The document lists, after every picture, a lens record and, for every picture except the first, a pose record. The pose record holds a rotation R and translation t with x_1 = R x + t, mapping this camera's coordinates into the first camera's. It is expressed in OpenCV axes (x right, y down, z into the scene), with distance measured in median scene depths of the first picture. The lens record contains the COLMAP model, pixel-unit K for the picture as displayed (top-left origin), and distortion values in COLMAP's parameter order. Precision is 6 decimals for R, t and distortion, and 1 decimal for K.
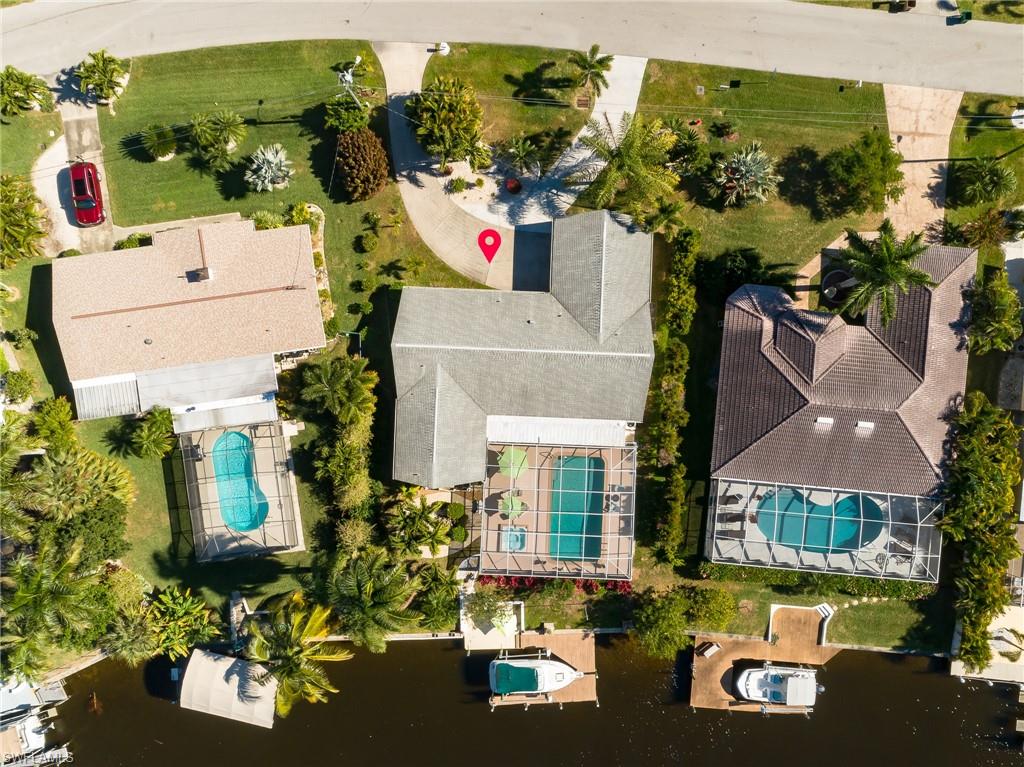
lens RADIAL K [[778.6, 0, 512.0], [0, 778.6, 383.5], [0, 0, 1]] dist [0.000509, -0.002623]
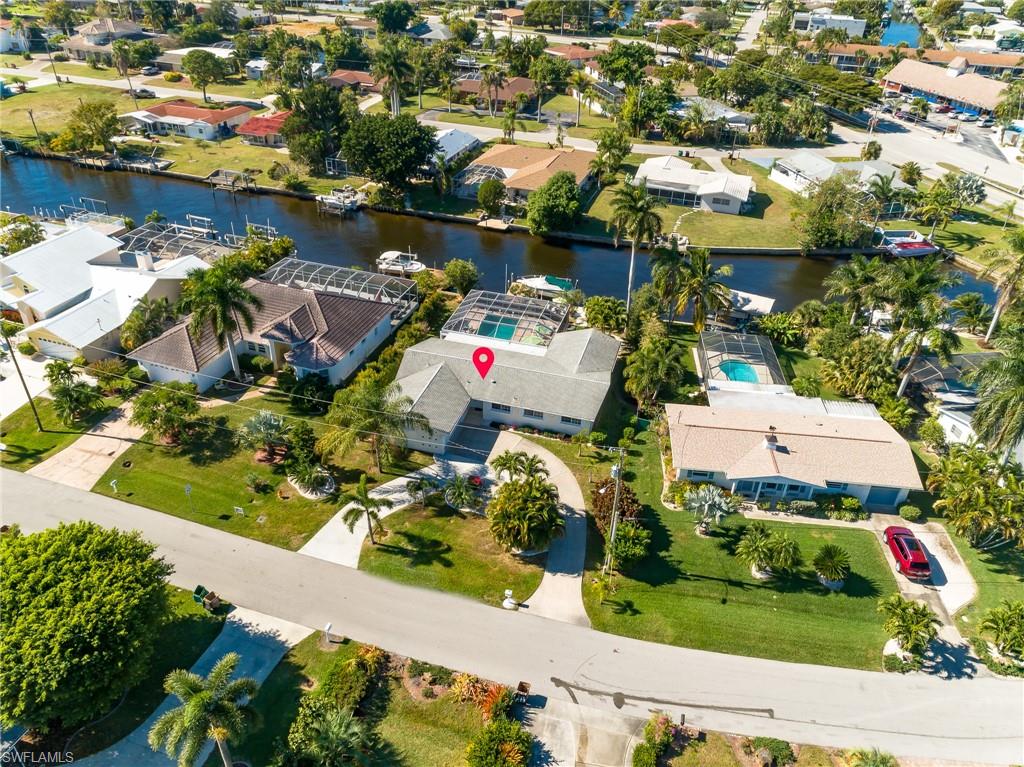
lens RADIAL K [[778.6, 0, 512.0], [0, 778.6, 383.5], [0, 0, 1]] dist [0.000509, -0.002623]
pose [[-0.971836, -0.164451, 0.168791, -0.197122], [0.230821, -0.519899, 0.822452, -1.020576], [-0.047499, 0.838249, 0.543215, 0.321297]]
